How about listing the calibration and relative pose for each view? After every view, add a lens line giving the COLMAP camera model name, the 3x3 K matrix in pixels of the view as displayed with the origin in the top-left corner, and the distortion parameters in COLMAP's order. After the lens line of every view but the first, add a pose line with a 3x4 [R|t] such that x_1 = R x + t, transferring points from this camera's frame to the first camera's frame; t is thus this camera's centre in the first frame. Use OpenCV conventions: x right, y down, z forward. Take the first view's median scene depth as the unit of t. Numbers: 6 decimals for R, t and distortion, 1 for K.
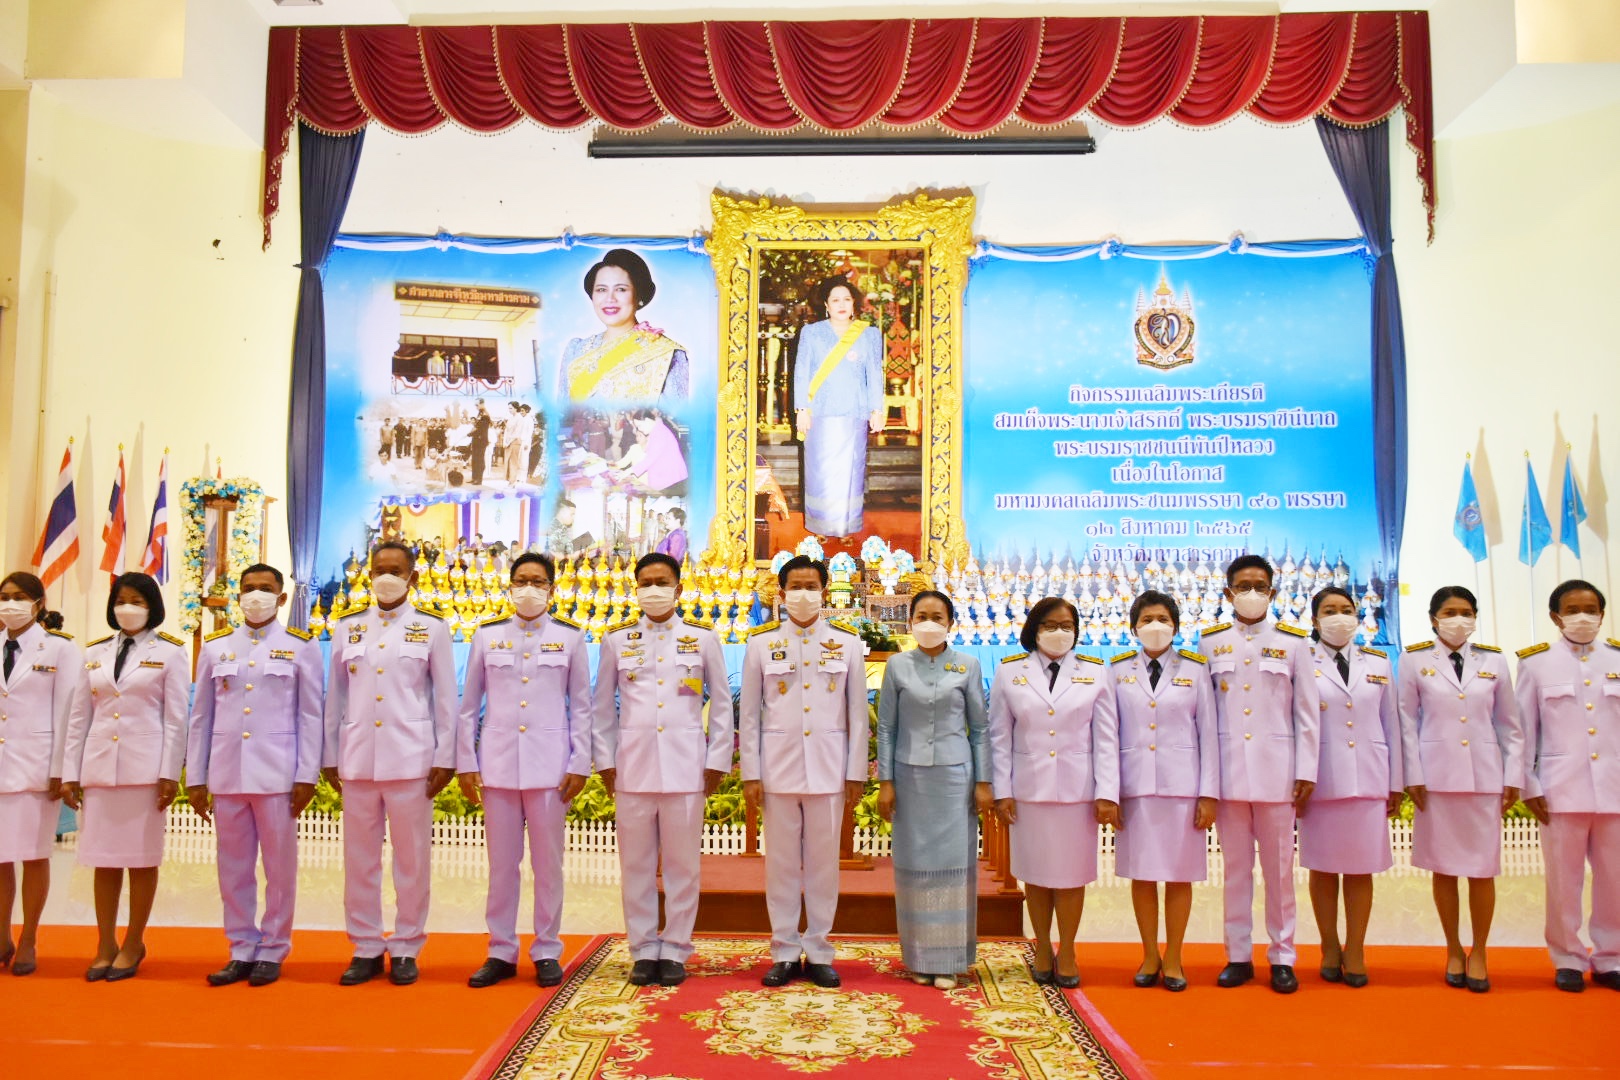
lens RADIAL K [[1440.1, 0, 810.0], [0, 1440.1, 540.0], [0, 0, 1]] dist [-0.023157, 0.020455]
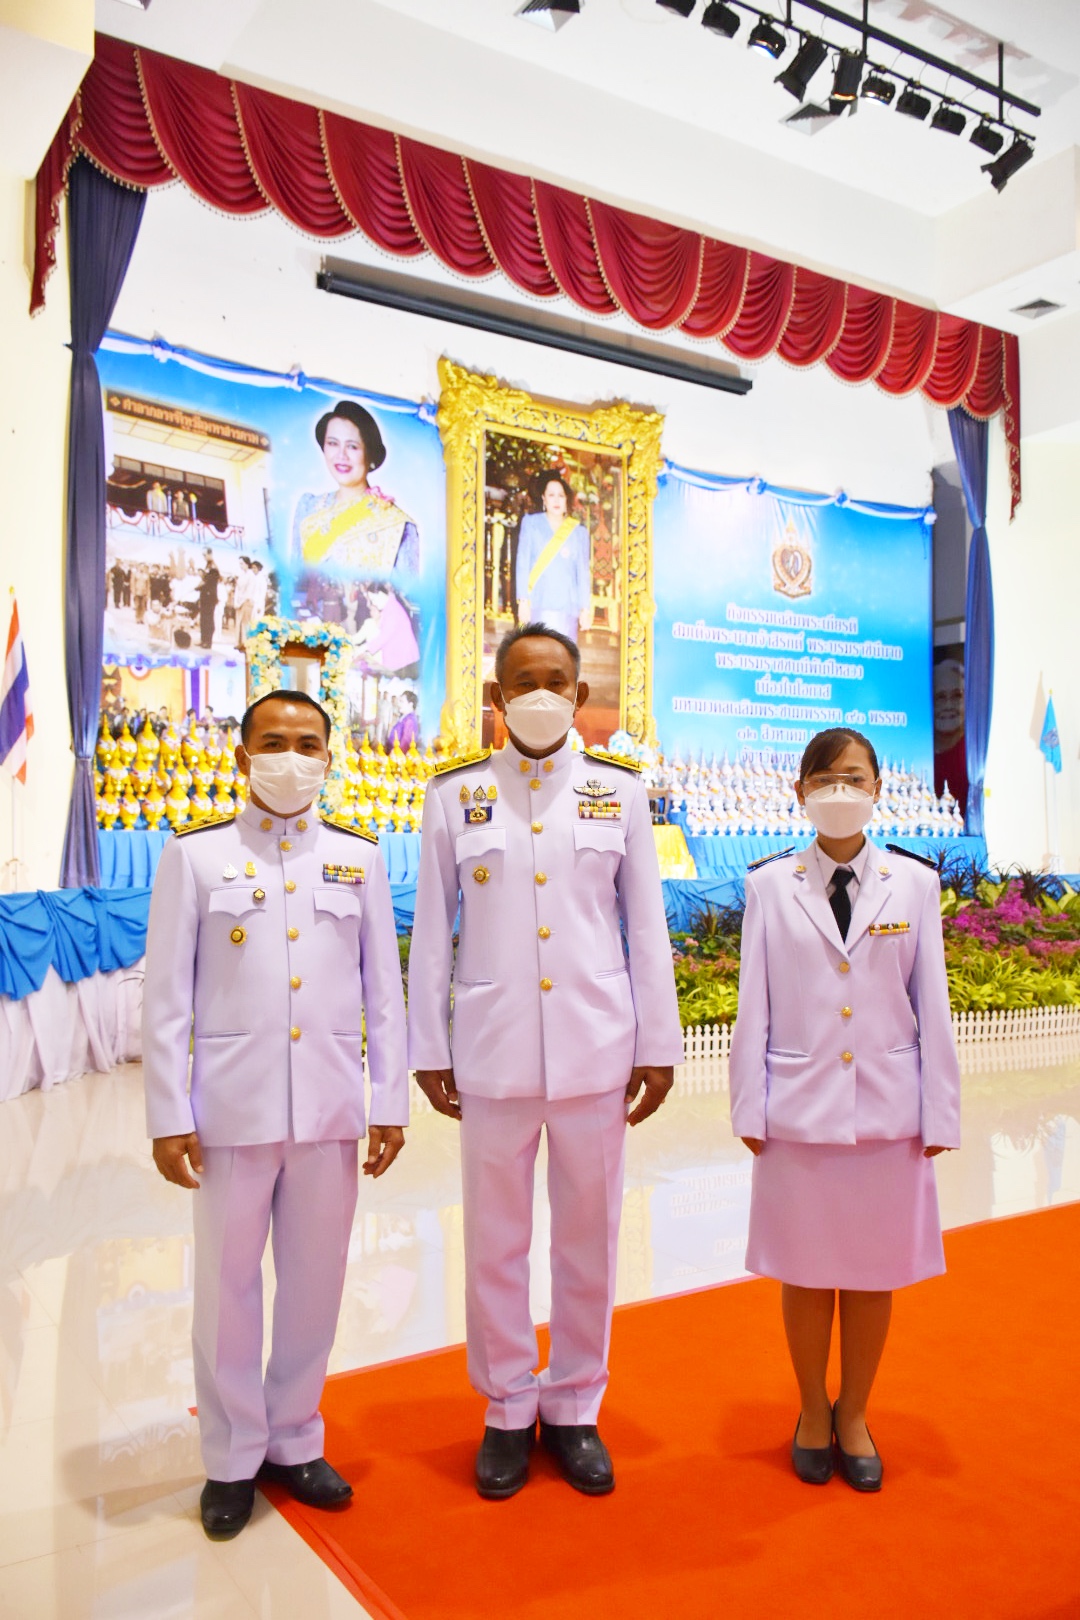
lens RADIAL K [[1281.7, 0, 544.2], [0, 1281.7, 830.7], [0, 0, 1]] dist [-0.000144, -0.003303]
pose [[0.822132, 0.002889, 0.569290, -0.500216], [-0.042635, 0.997491, 0.056509, 0.018182], [-0.567699, -0.070729, 0.820192, 0.249485]]
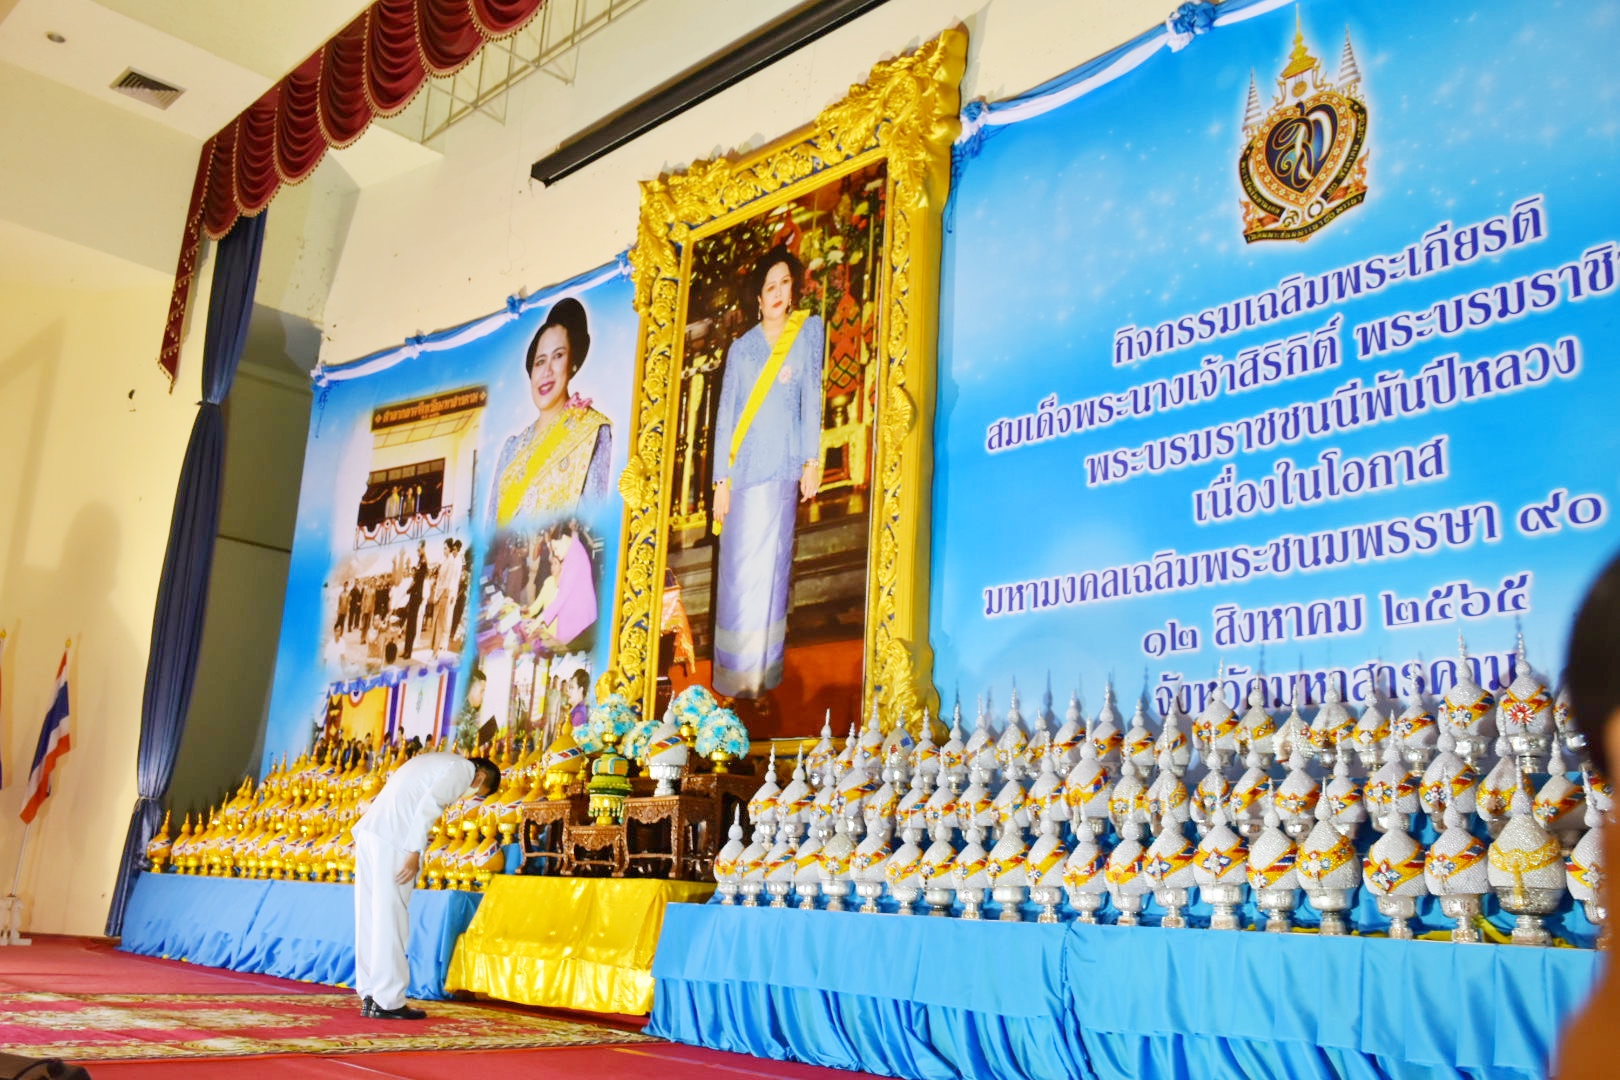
lens RADIAL K [[1440.1, 0, 810.0], [0, 1440.1, 540.0], [0, 0, 1]] dist [-0.023157, 0.020455]
pose [[0.728368, -0.137879, -0.671170, 0.402711], [0.008588, 0.981304, -0.192271, 0.042887], [0.685132, 0.134280, 0.715935, 0.615832]]
